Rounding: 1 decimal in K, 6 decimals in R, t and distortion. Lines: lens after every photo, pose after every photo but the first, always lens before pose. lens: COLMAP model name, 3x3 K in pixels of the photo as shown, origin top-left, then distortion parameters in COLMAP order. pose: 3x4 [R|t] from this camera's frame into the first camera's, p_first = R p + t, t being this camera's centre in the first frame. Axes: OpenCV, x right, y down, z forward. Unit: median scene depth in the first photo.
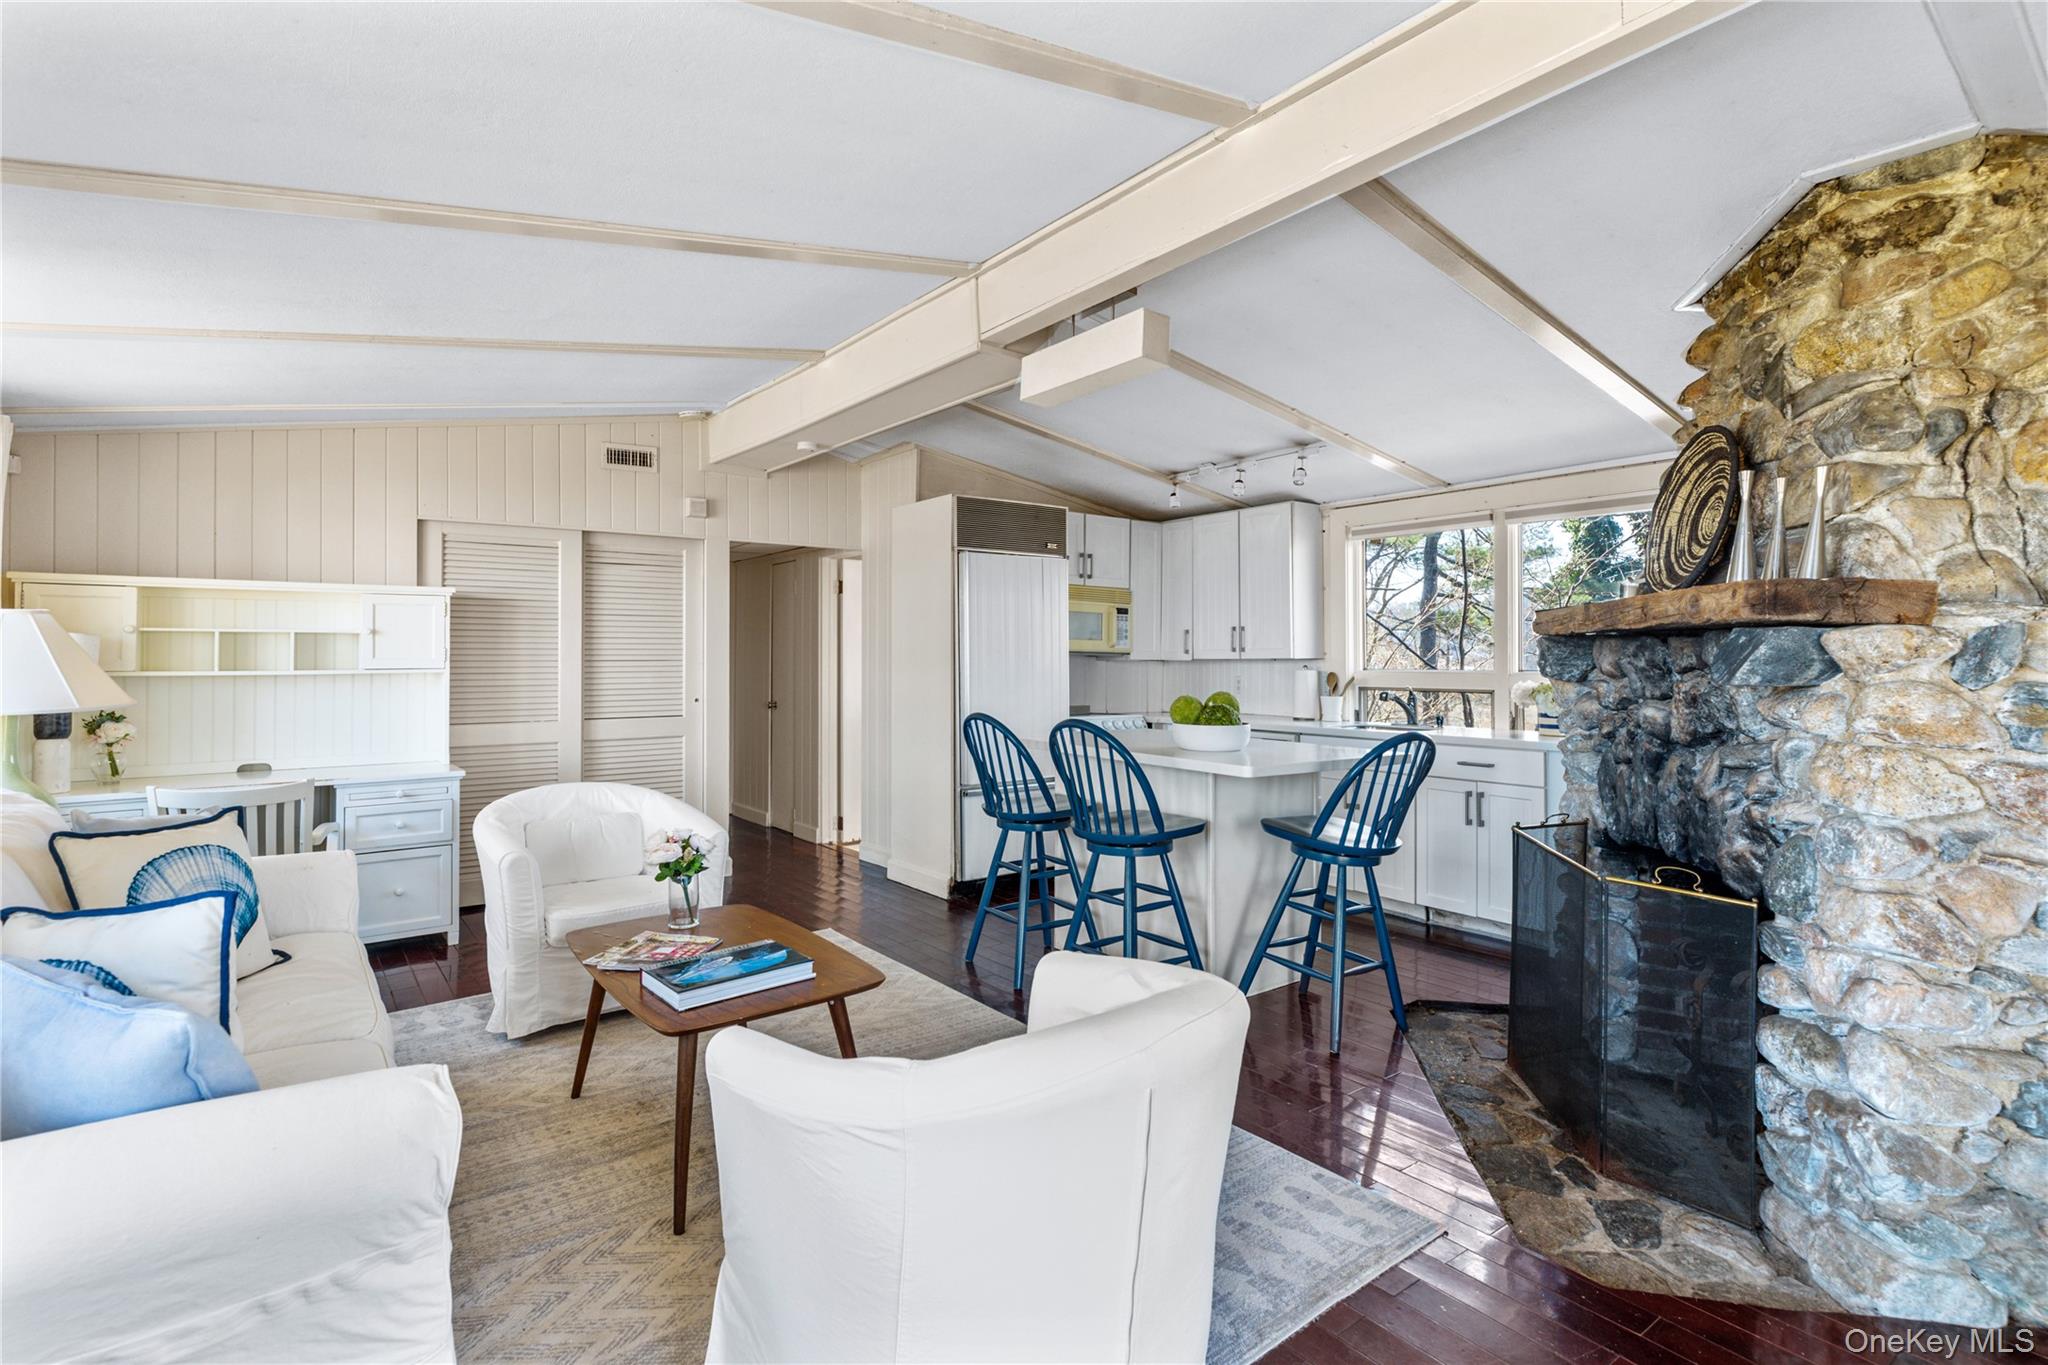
lens RADIAL K [[988.6, 0, 1030.8], [0, 988.6, 636.4], [0, 0, 1]] dist [-0.005012, -0.000032]
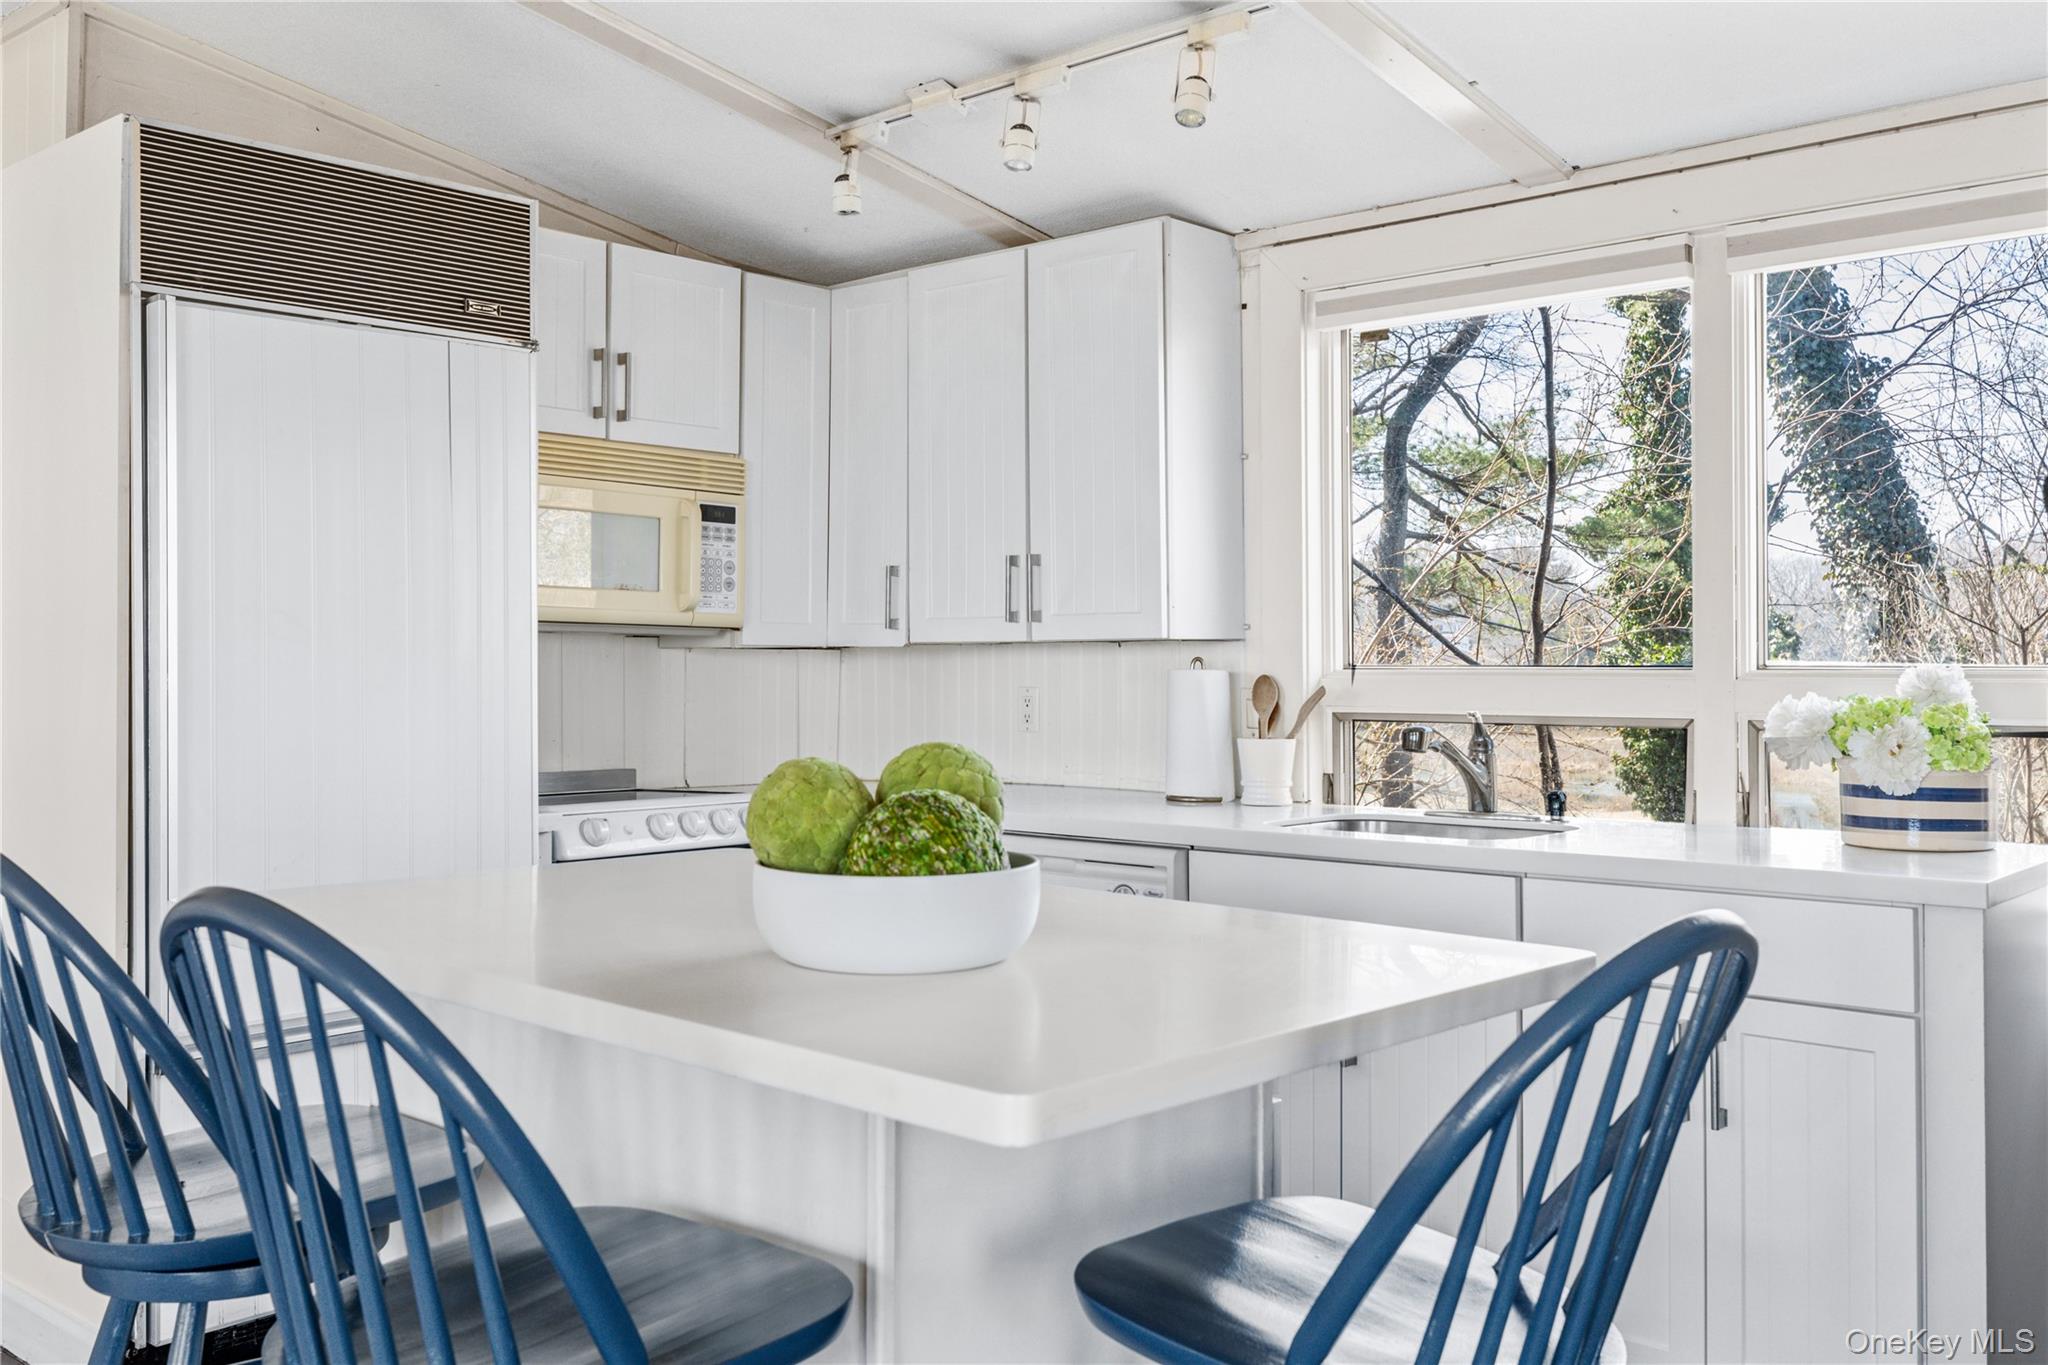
lens RADIAL K [[1828.1, 0, 1024.3], [0, 1828.1, 618.9], [0, 0, 1]] dist [0.005623, 0.002545]
pose [[0.981256, -0.000159, 0.192709, 0.088248], [-0.000045, 0.999999, 0.001053, 0.015640], [-0.192709, -0.001042, 0.981255, 0.369183]]
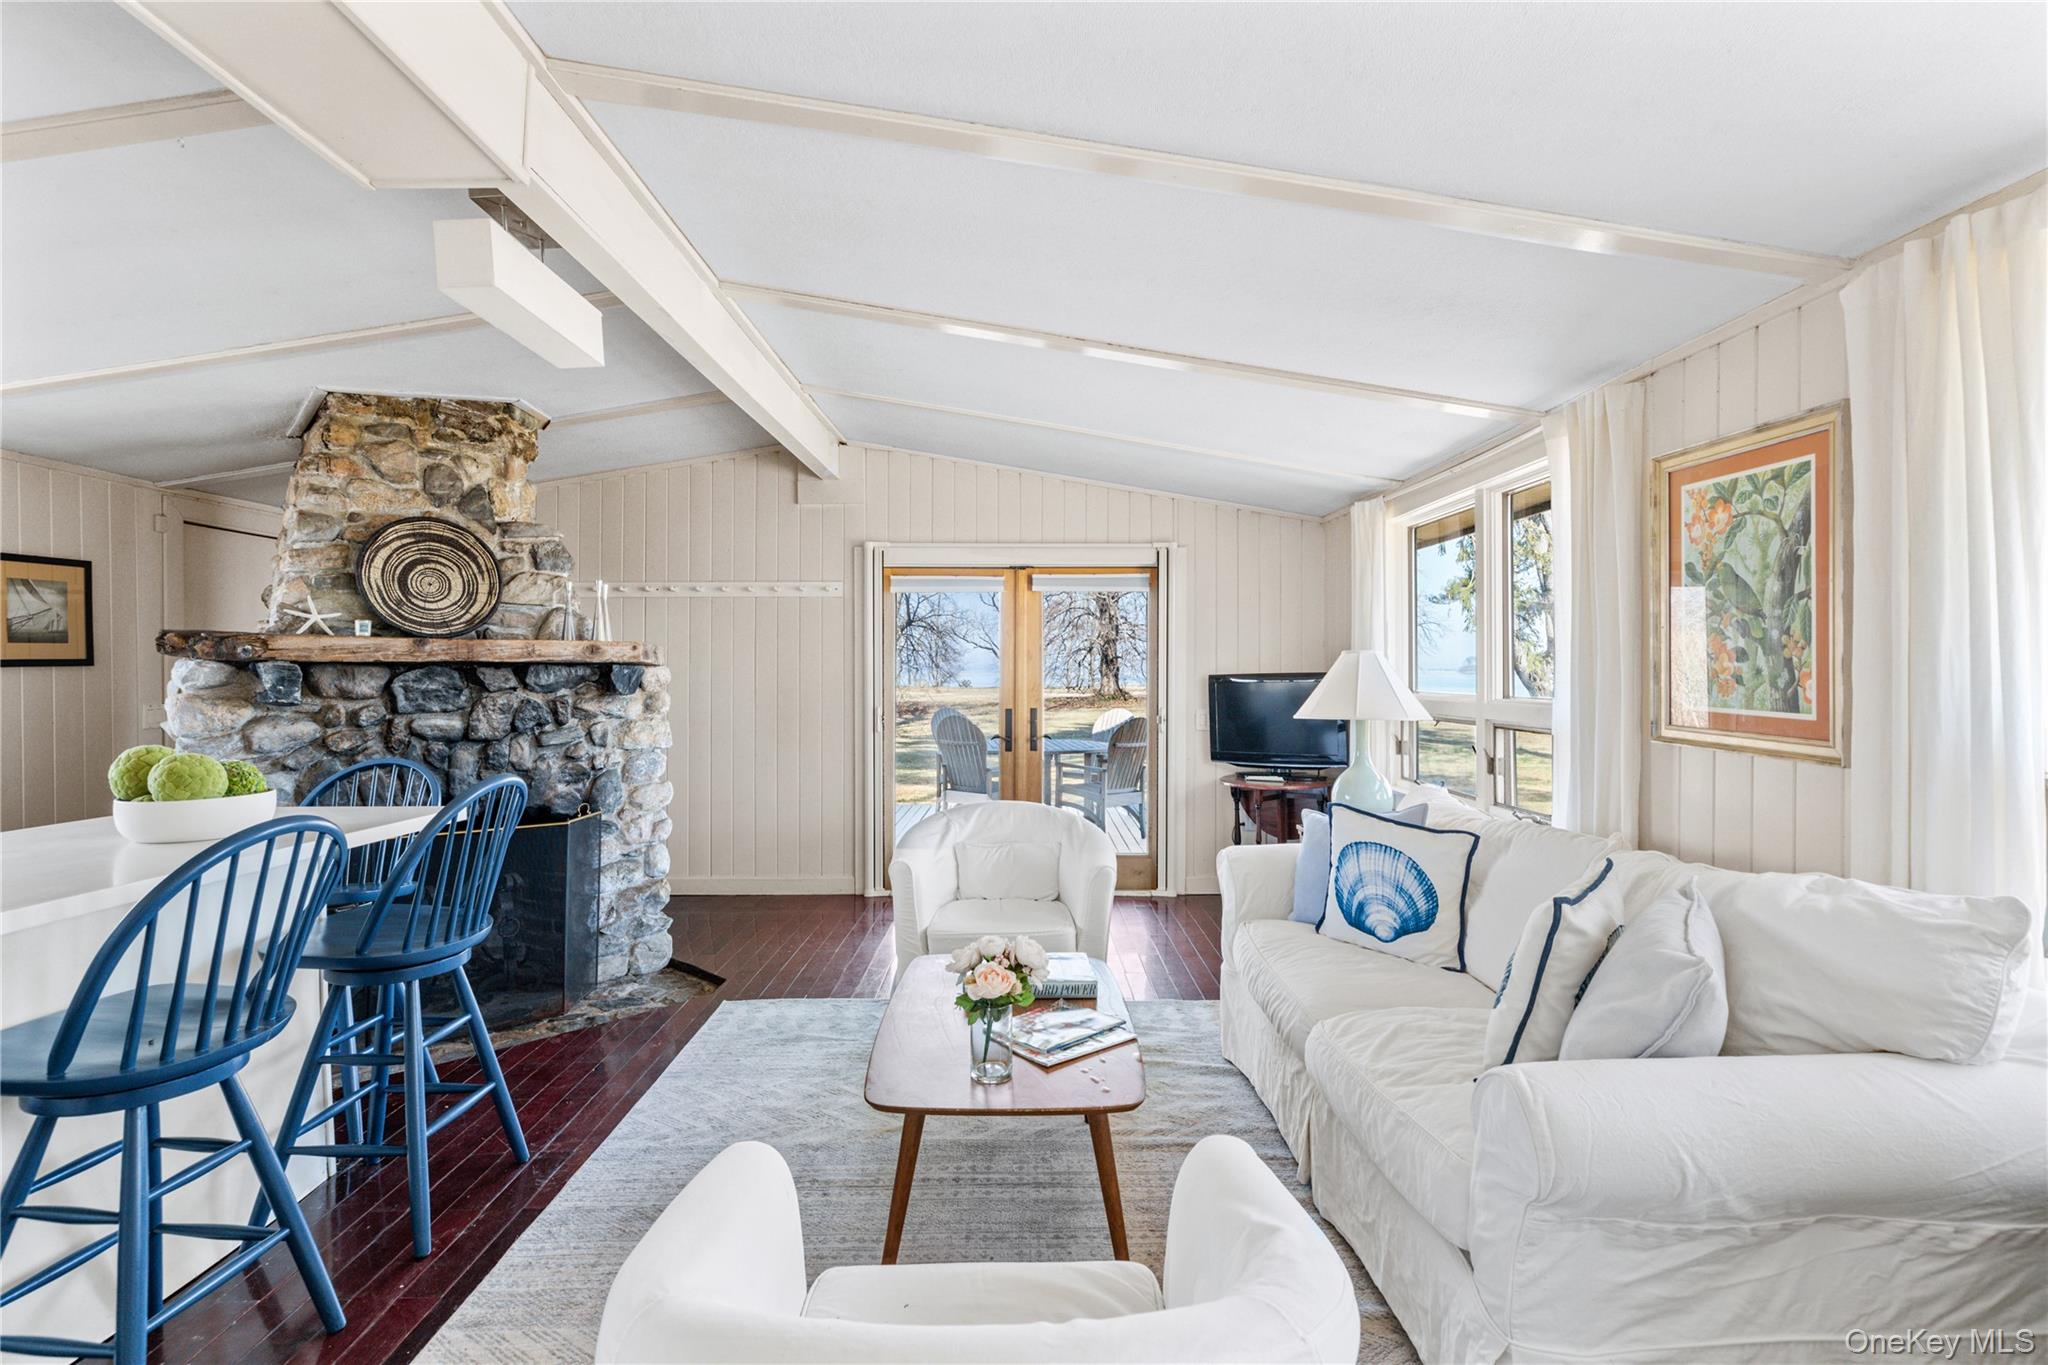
lens RADIAL K [[963.9, 0, 1027.9], [0, 963.9, 658.6], [0, 0, 1]] dist [-0.002509, 0.000229]
pose [[-0.799093, 0.007071, 0.601165, -0.447262], [-0.012081, 0.999540, -0.027815, 0.009453], [-0.601086, -0.029490, -0.798640, 0.868096]]
